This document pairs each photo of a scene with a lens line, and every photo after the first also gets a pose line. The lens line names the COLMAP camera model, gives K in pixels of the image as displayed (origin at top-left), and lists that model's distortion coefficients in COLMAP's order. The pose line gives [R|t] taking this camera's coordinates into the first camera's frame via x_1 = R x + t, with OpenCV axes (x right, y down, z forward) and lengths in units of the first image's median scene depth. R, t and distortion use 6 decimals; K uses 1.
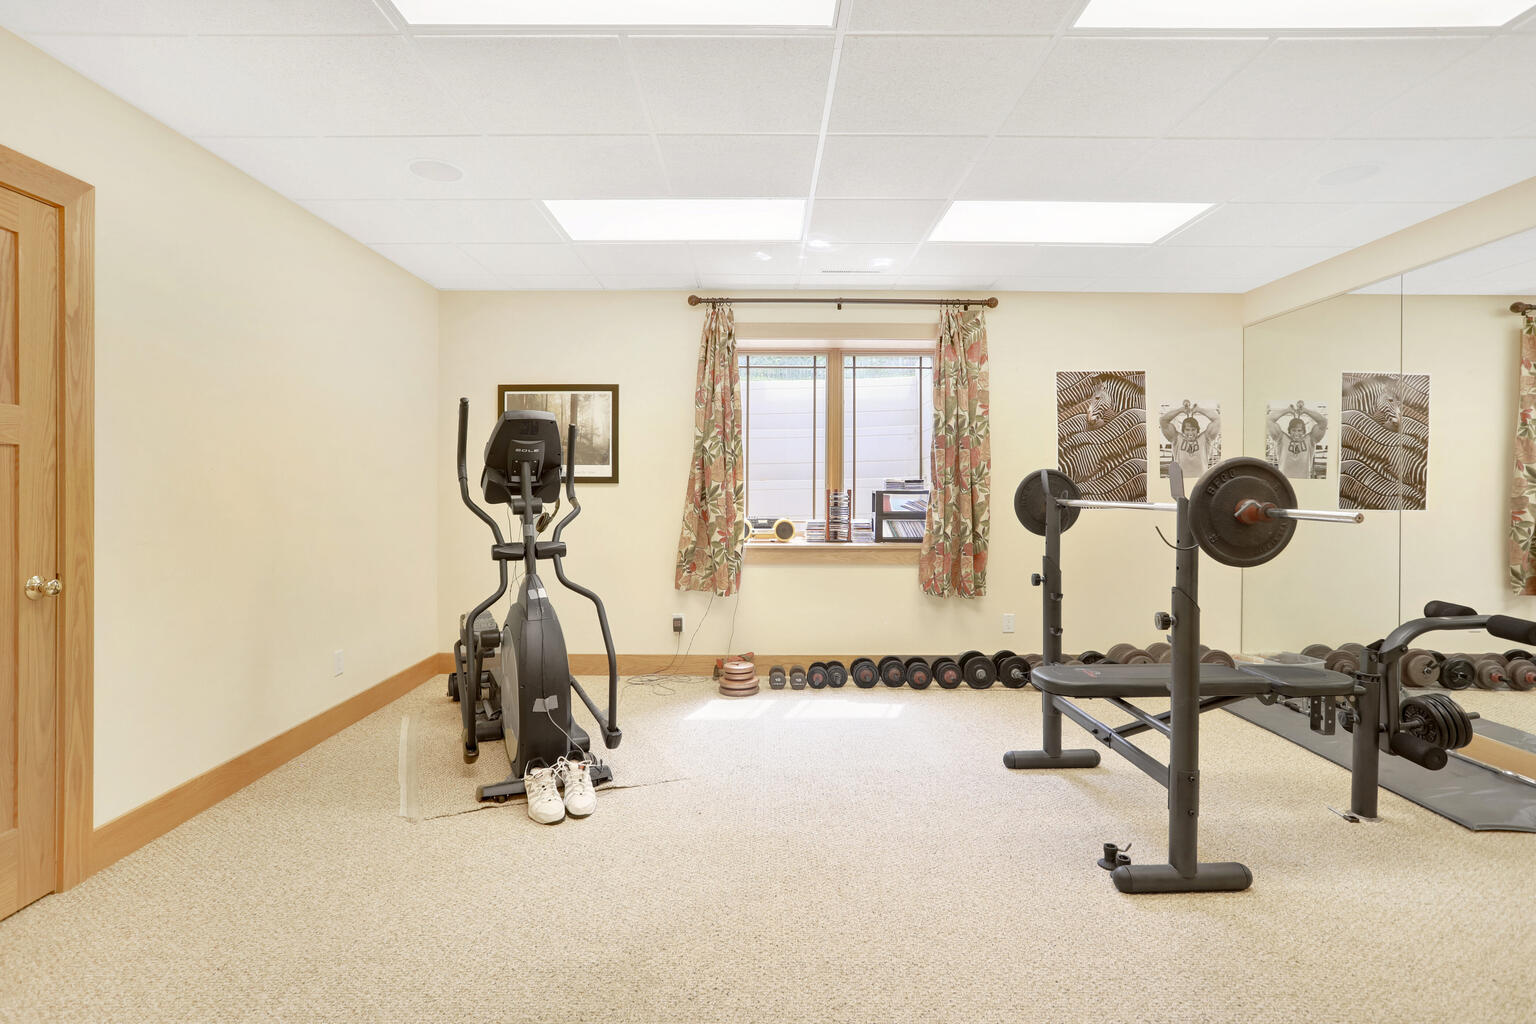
lens RADIAL K [[760.4, 0, 749.6], [0, 760.4, 484.0], [0, 0, 1]] dist [-0.037024, 0.001218]
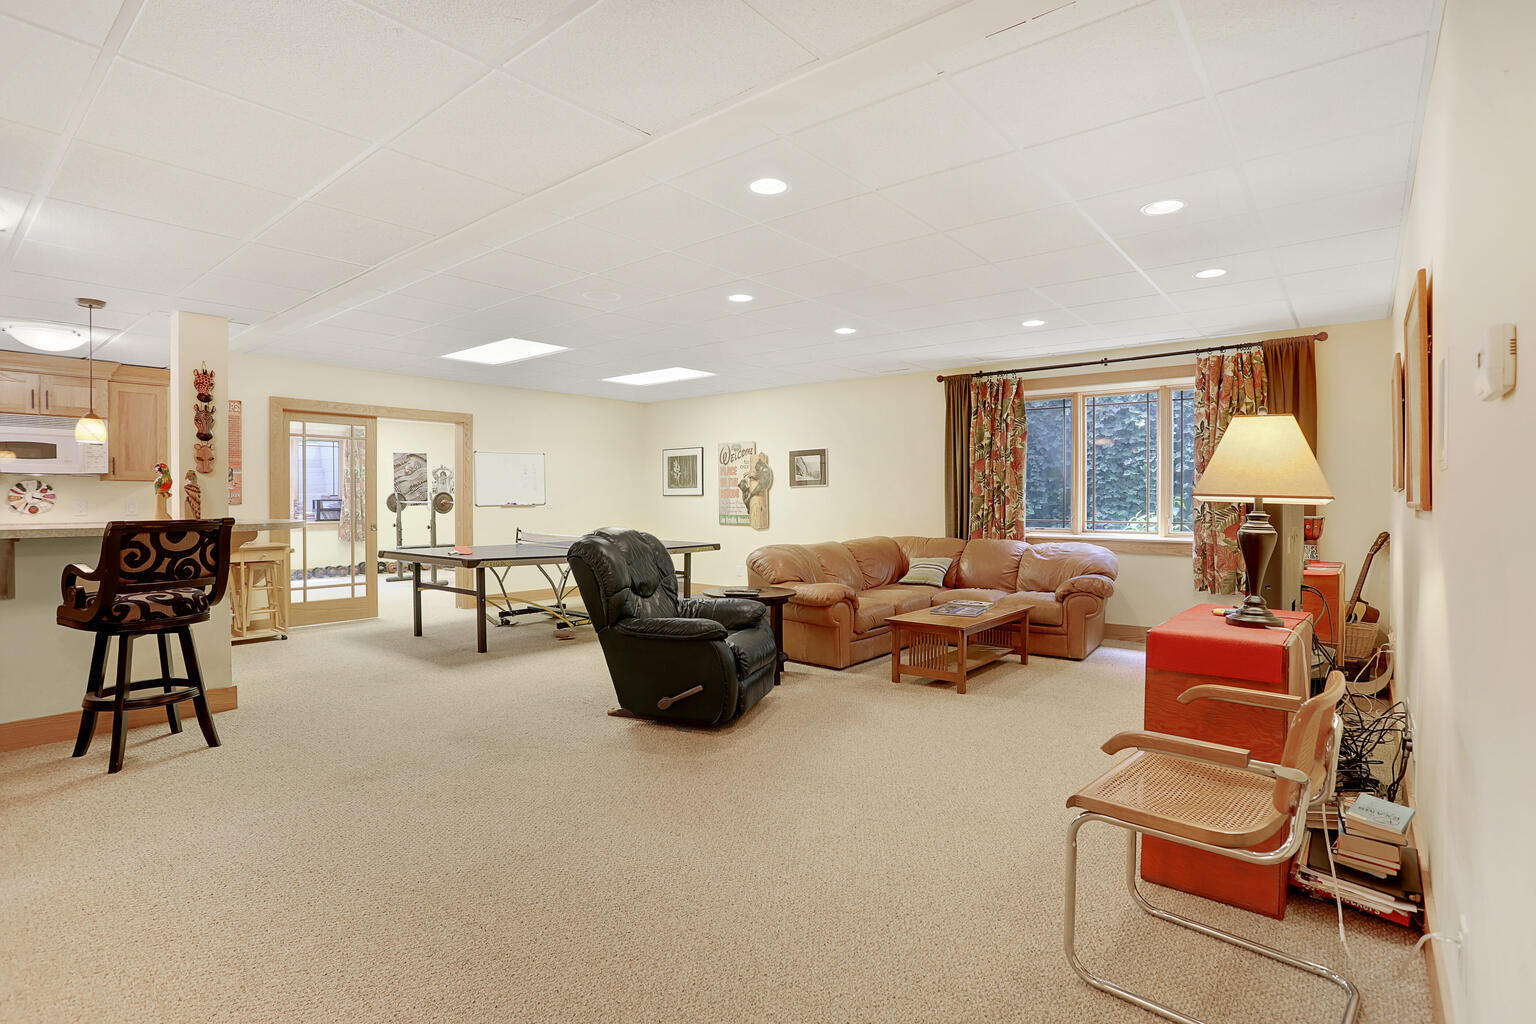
lens RADIAL K [[760.4, 0, 766.8], [0, 760.4, 499.9], [0, 0, 1]] dist [-0.037024, 0.001218]
pose [[0.624817, -0.009996, 0.780707, -1.073361], [0.003032, 0.999942, 0.010376, -0.014709], [-0.780765, -0.004116, 0.624811, -2.135169]]
